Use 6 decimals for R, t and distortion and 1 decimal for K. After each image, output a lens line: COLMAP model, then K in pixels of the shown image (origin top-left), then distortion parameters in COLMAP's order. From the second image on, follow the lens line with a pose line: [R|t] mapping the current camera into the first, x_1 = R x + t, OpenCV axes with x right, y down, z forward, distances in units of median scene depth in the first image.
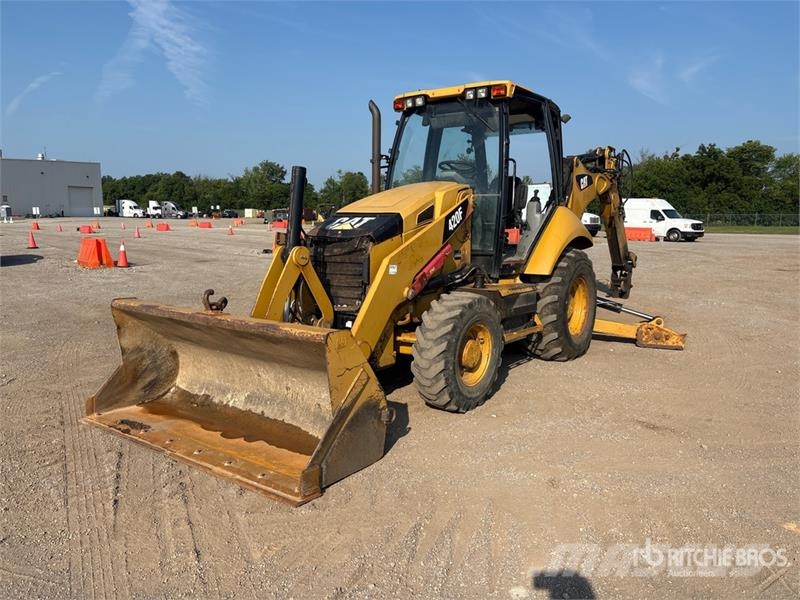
lens RADIAL K [[608.1, 0, 400.0], [0, 608.1, 300.0], [0, 0, 1]] dist [0.028267, 0.004267]
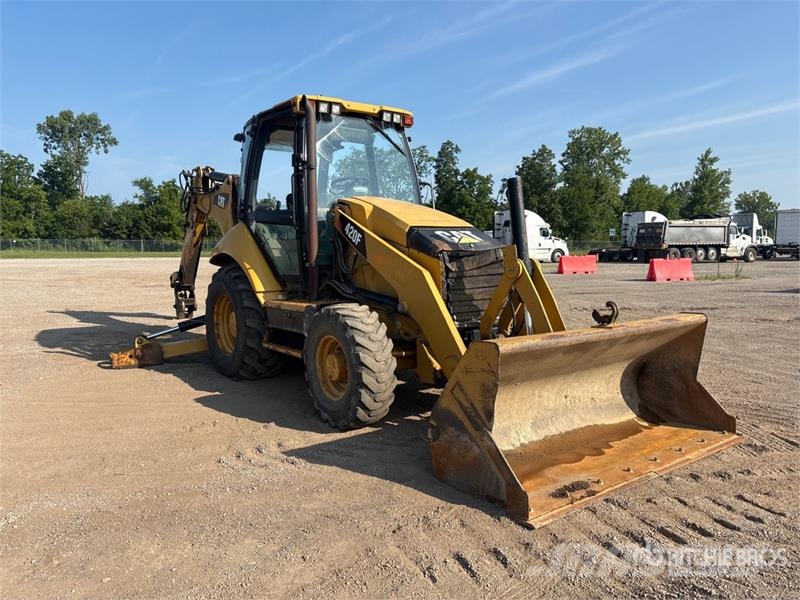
lens RADIAL K [[608.1, 0, 400.0], [0, 608.1, 300.0], [0, 0, 1]] dist [0.028267, 0.004267]
pose [[0.277170, -0.106175, 0.954937, -1.183137], [0.122272, 0.989693, 0.074550, -0.127274], [-0.953009, 0.096099, 0.287295, 0.907599]]
